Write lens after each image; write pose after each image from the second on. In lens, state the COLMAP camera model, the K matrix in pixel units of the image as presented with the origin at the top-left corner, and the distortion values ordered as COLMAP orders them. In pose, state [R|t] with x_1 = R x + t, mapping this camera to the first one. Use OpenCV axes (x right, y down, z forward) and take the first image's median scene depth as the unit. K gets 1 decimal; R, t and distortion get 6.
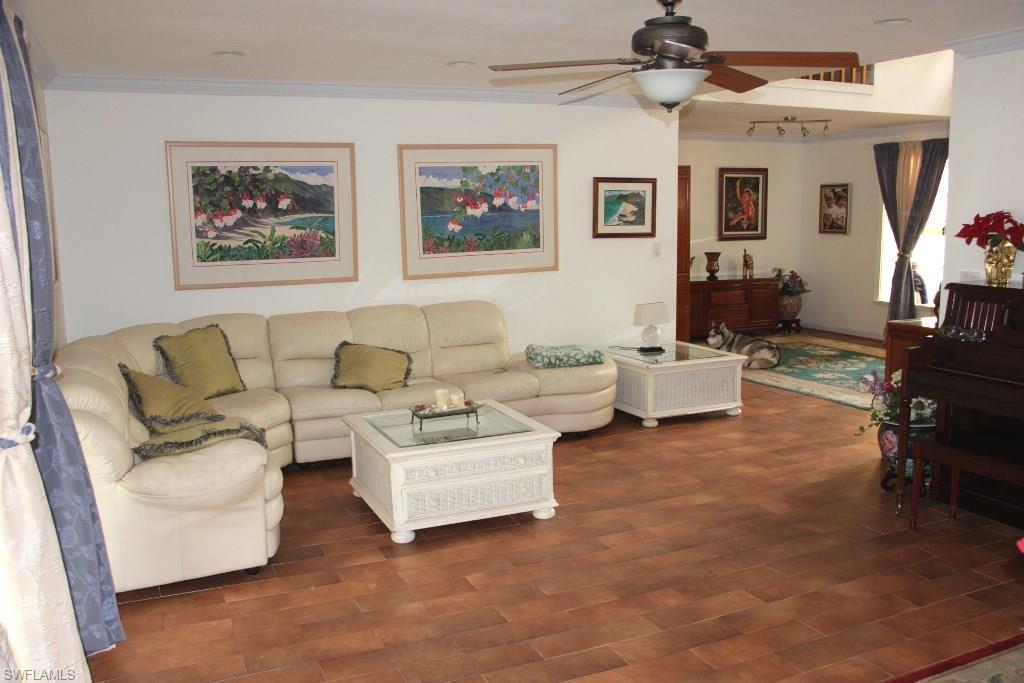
lens RADIAL K [[877.1, 0, 531.8], [0, 877.1, 361.6], [0, 0, 1]] dist [-0.151827, 0.172290]
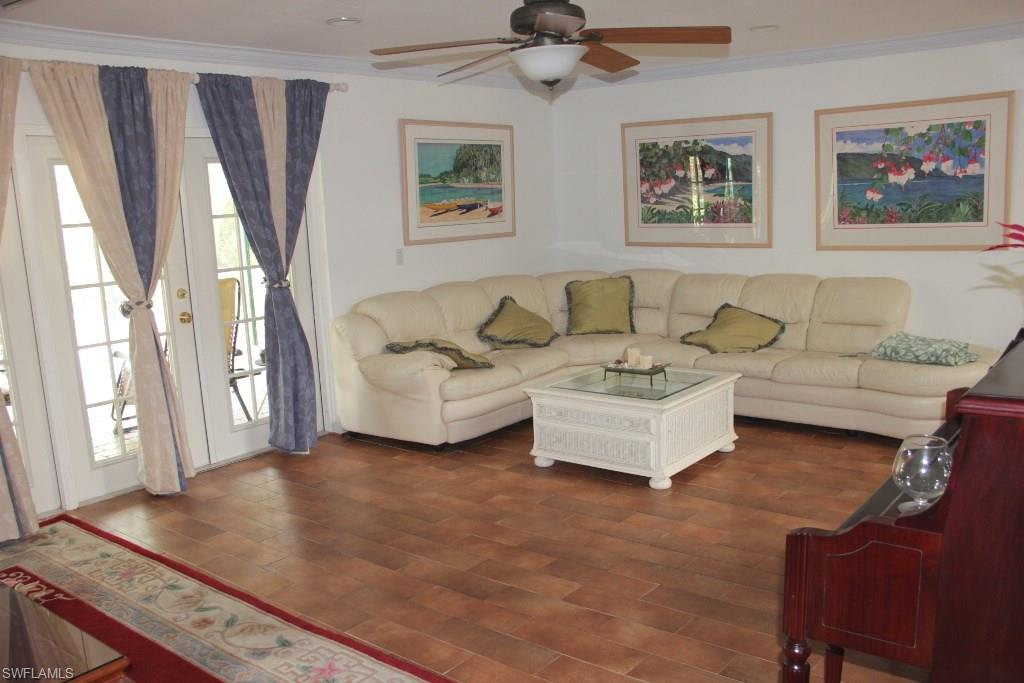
lens RADIAL K [[877.1, 0, 531.8], [0, 877.1, 361.6], [0, 0, 1]] dist [-0.151827, 0.172290]
pose [[0.467723, 0.162597, -0.868791, 0.607282], [-0.118787, 0.985580, 0.120504, -0.053027], [0.875857, 0.046839, 0.480293, 0.286746]]
